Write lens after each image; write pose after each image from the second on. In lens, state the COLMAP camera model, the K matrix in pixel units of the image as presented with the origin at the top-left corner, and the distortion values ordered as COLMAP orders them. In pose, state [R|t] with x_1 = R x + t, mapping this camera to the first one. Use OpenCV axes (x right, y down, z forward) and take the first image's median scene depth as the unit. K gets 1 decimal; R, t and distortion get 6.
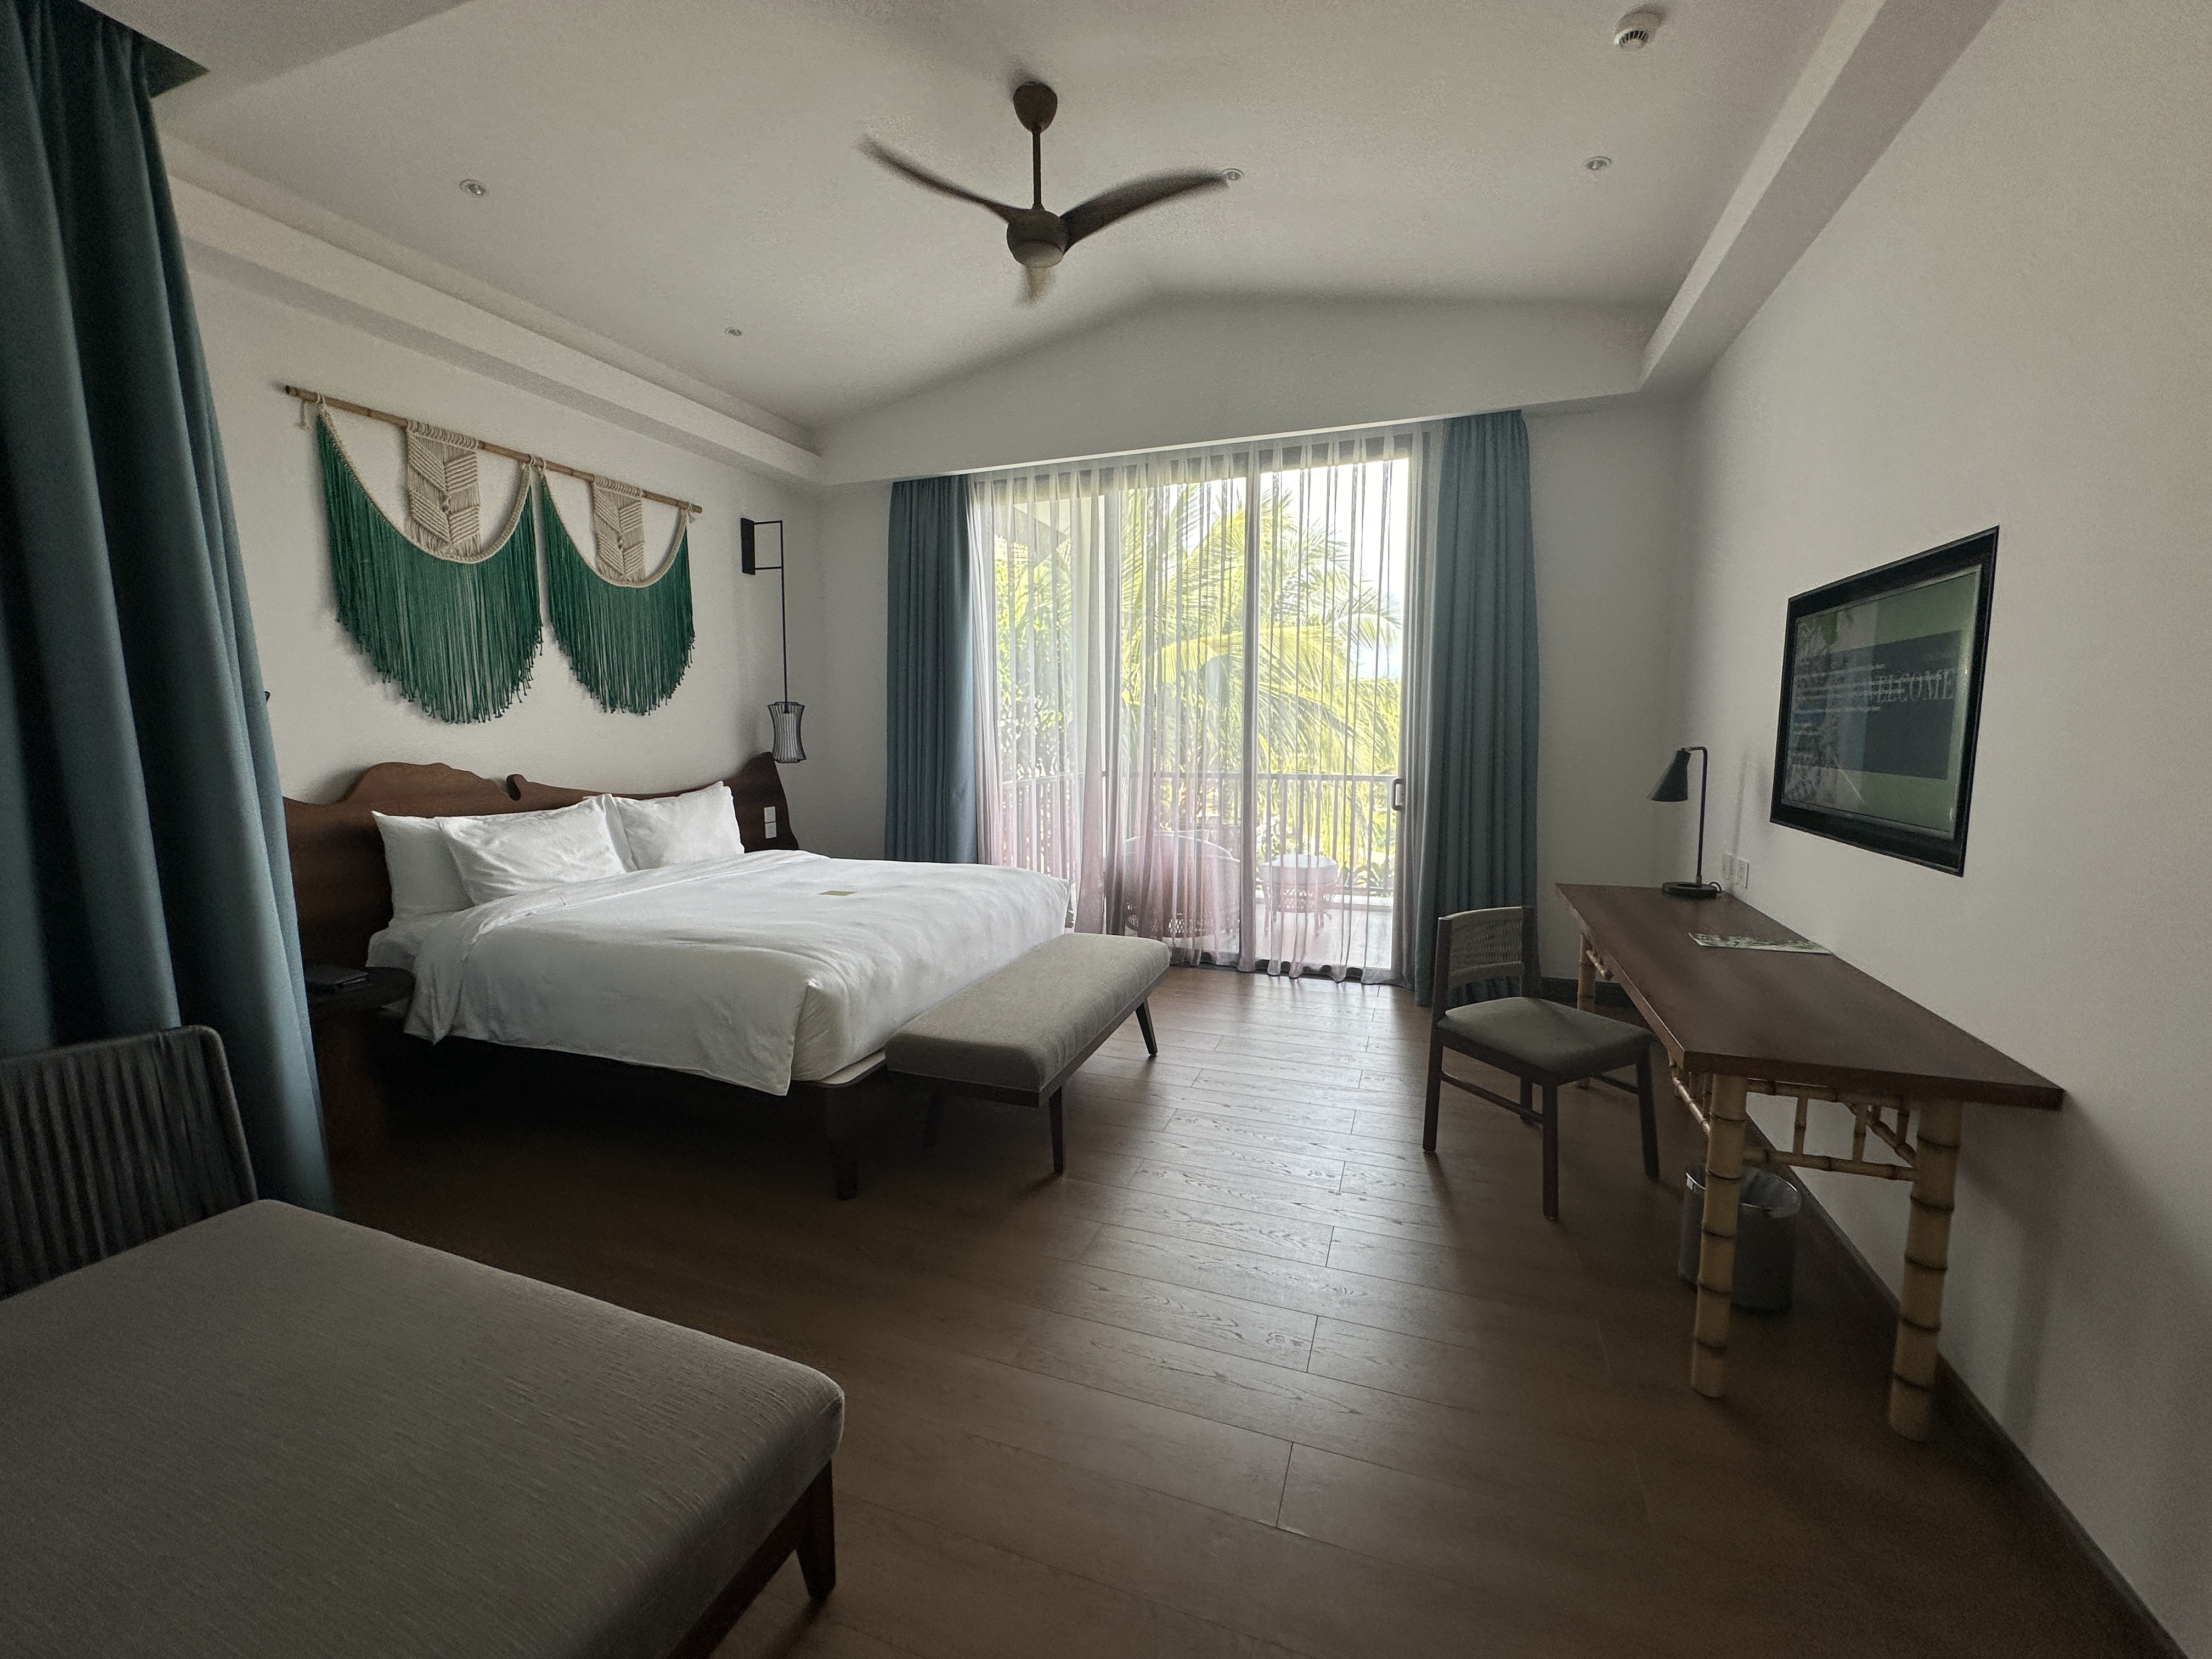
lens RADIAL K [[907.6, 0, 1106.0], [0, 907.6, 829.5], [0, 0, 1]] dist [0.000242, 0.000008]
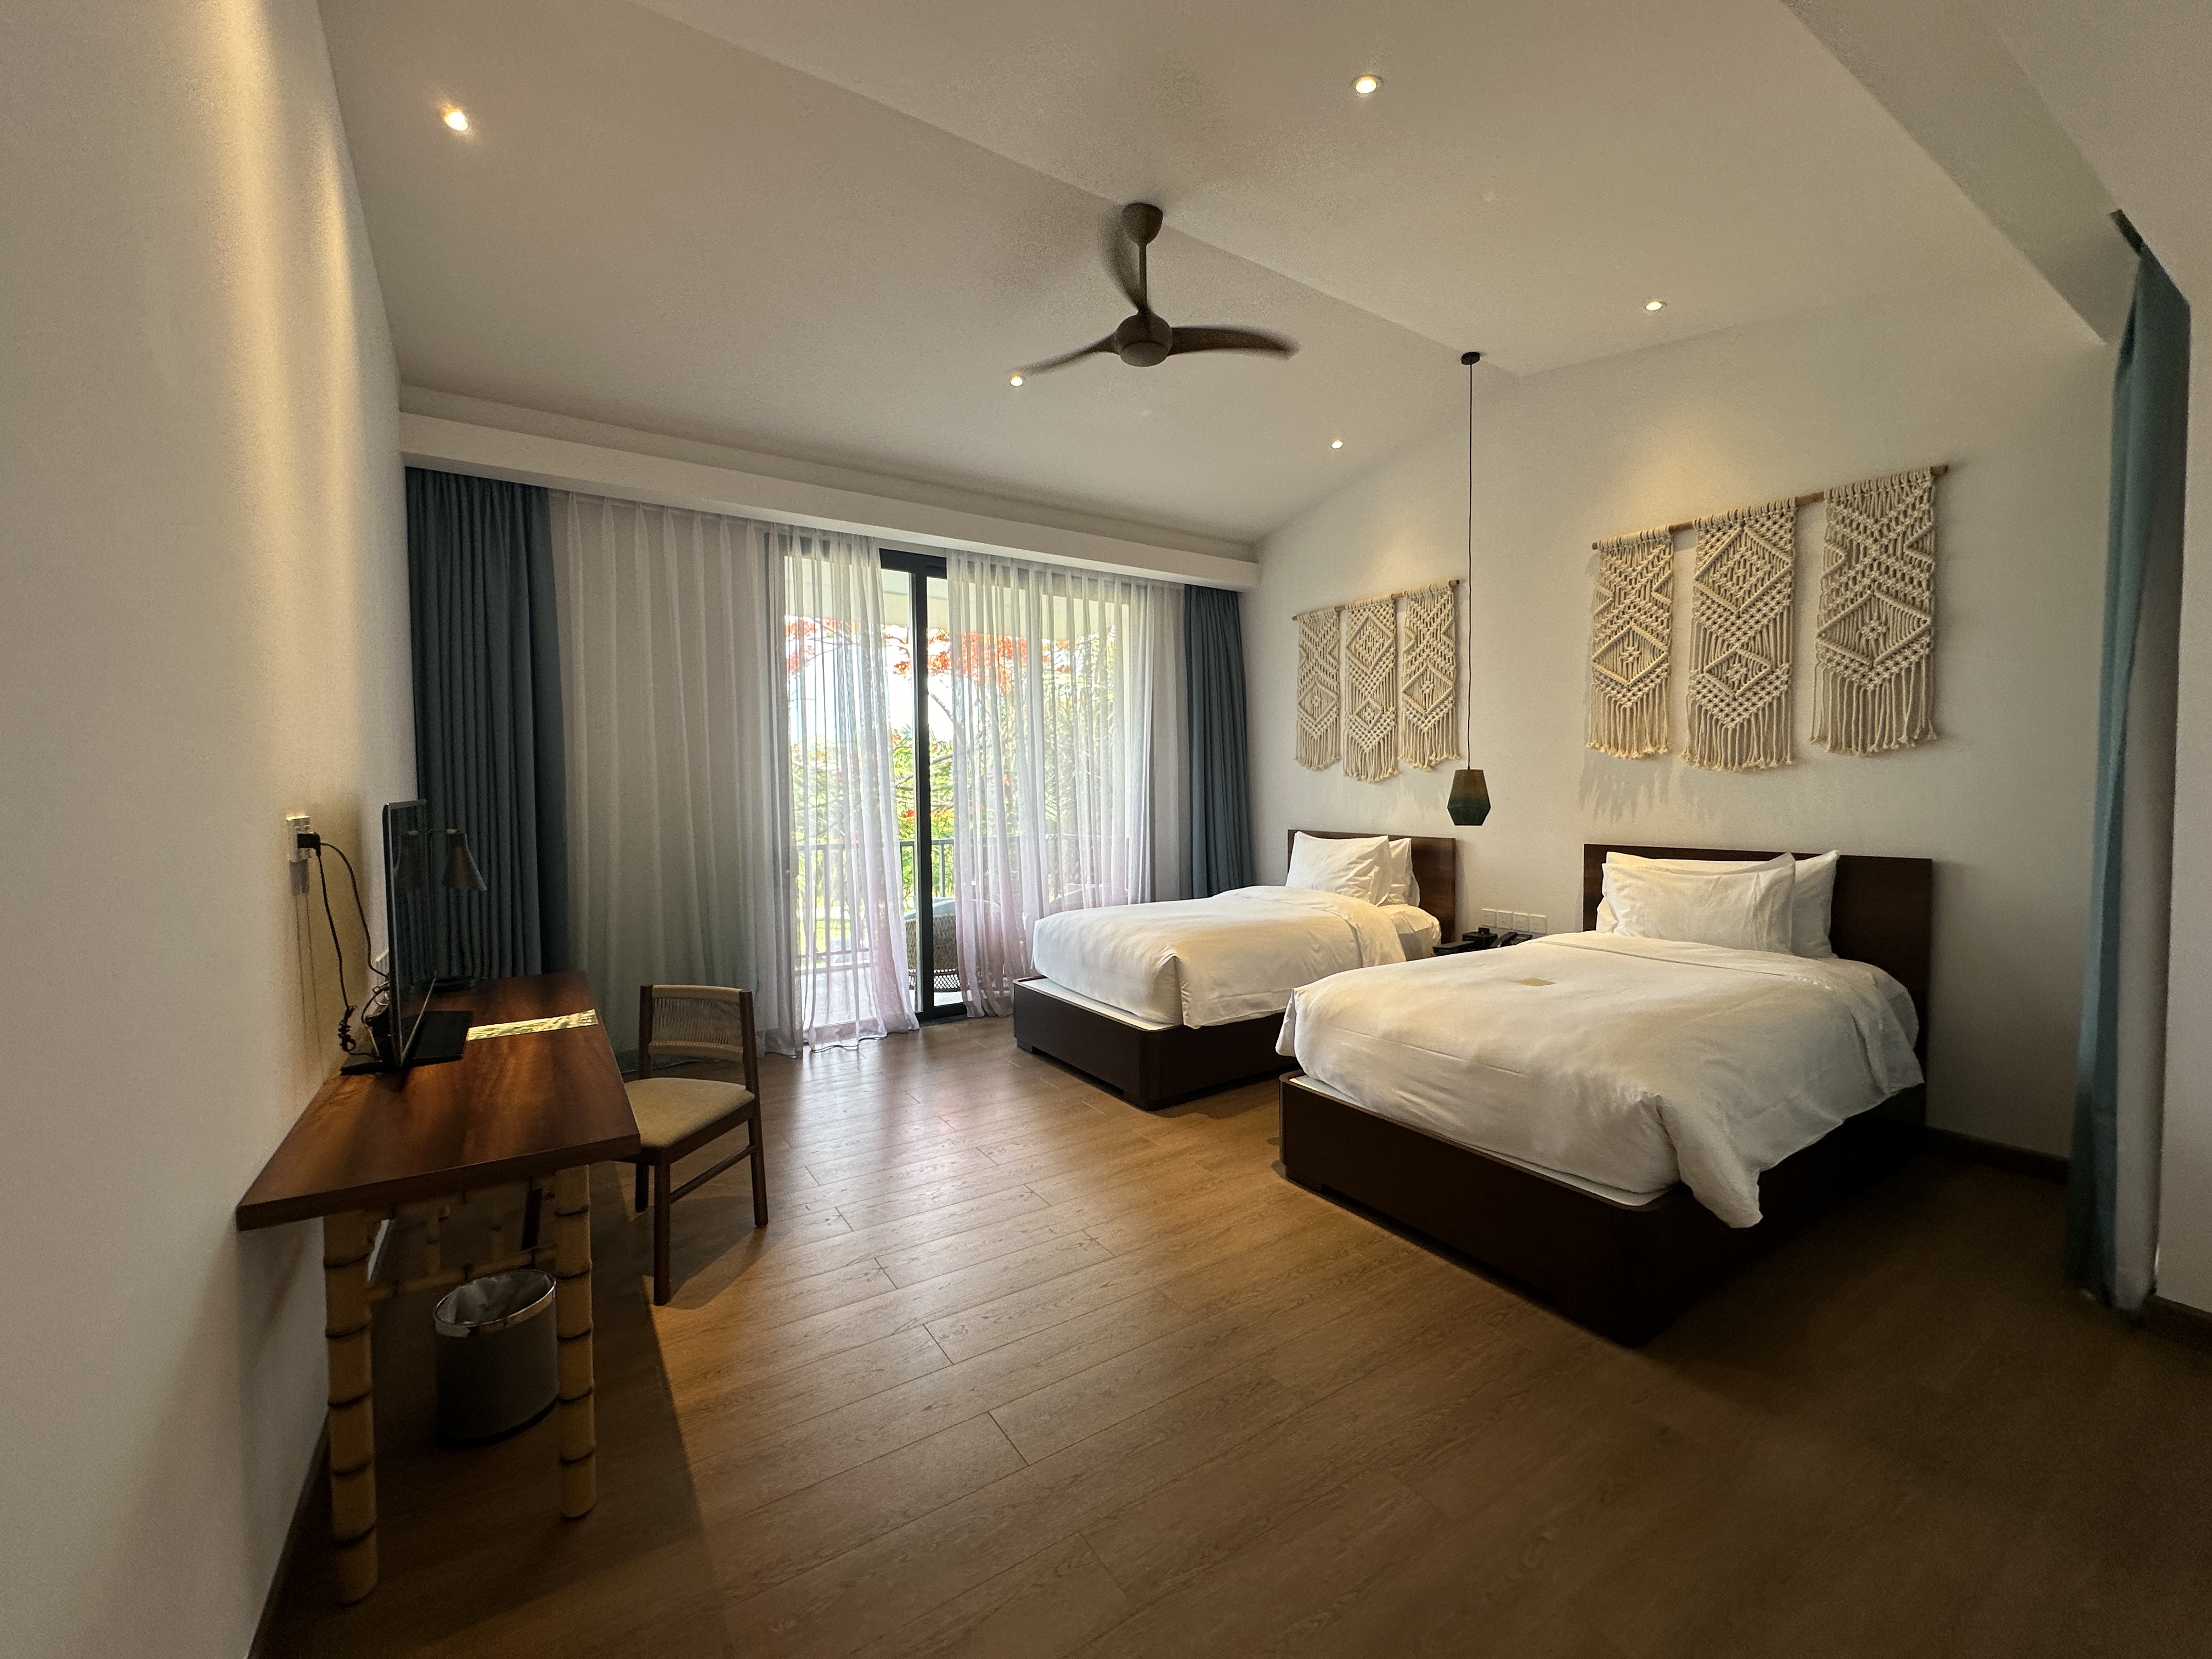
lens RADIAL K [[881.7, 0, 1106.0], [0, 881.7, 829.5], [0, 0, 1]] dist [-0.000187, -0.000008]
pose [[0.598768, -0.033524, 0.800221, -0.741981], [0.102614, 0.994101, -0.035134, -0.014399], [-0.794322, 0.103151, 0.598676, 0.238659]]
